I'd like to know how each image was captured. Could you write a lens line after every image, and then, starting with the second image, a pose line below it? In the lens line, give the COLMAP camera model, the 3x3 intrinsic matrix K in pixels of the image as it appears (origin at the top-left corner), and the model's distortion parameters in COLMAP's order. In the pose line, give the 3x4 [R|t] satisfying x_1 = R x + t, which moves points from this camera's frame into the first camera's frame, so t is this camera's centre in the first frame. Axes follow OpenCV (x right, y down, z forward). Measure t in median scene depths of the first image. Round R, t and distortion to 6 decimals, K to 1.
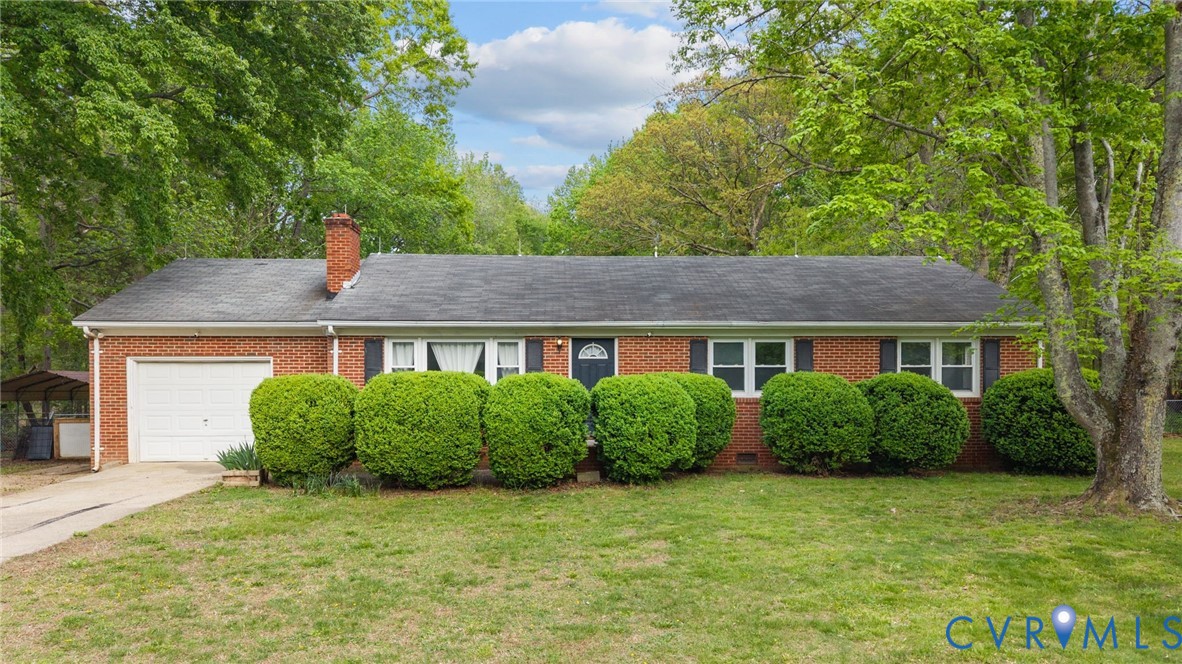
lens RADIAL K [[792.3, 0, 585.2], [0, 792.3, 390.0], [0, 0, 1]] dist [0.010859, -0.008305]
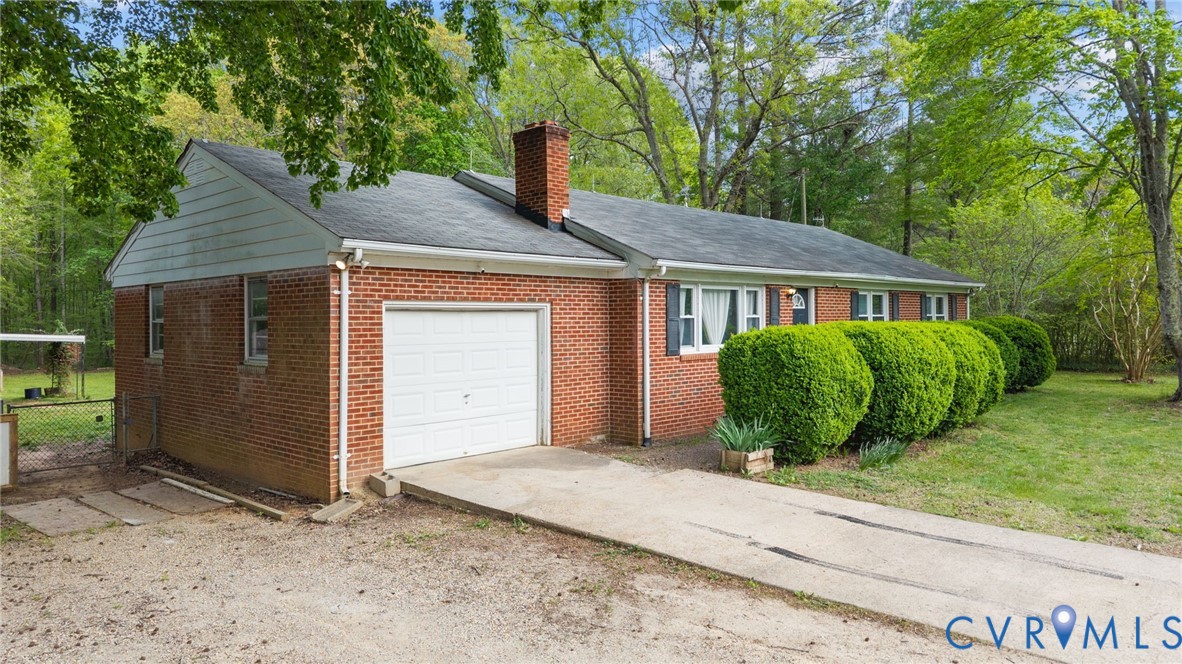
lens RADIAL K [[792.3, 0, 593.8], [0, 792.3, 322.9], [0, 0, 1]] dist [0.010859, -0.008305]
pose [[0.731782, -0.006856, 0.681504, -0.881949], [0.021333, 0.999690, -0.012850, -0.013740], [-0.681204, 0.023942, 0.731702, 0.441949]]
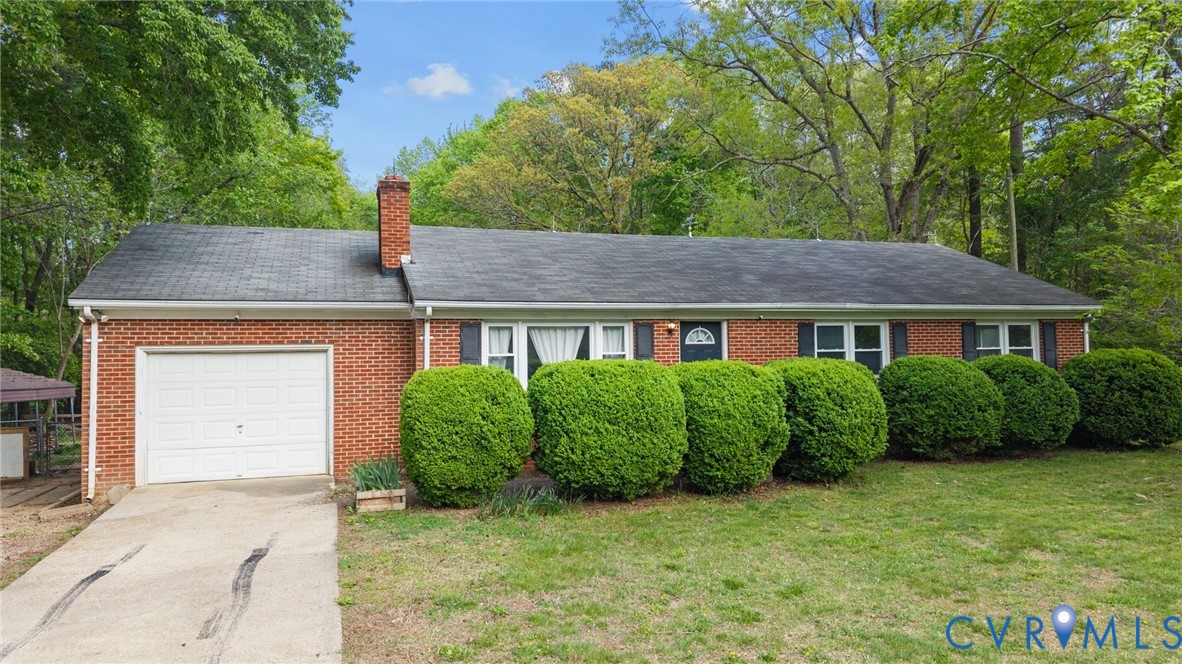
lens RADIAL K [[792.3, 0, 582.6], [0, 792.3, 330.7], [0, 0, 1]] dist [0.010859, -0.008305]
pose [[0.965645, -0.004009, 0.259835, -0.363638], [0.019069, 0.998279, -0.055465, -0.006592], [-0.259165, 0.058515, 0.964059, 0.153506]]
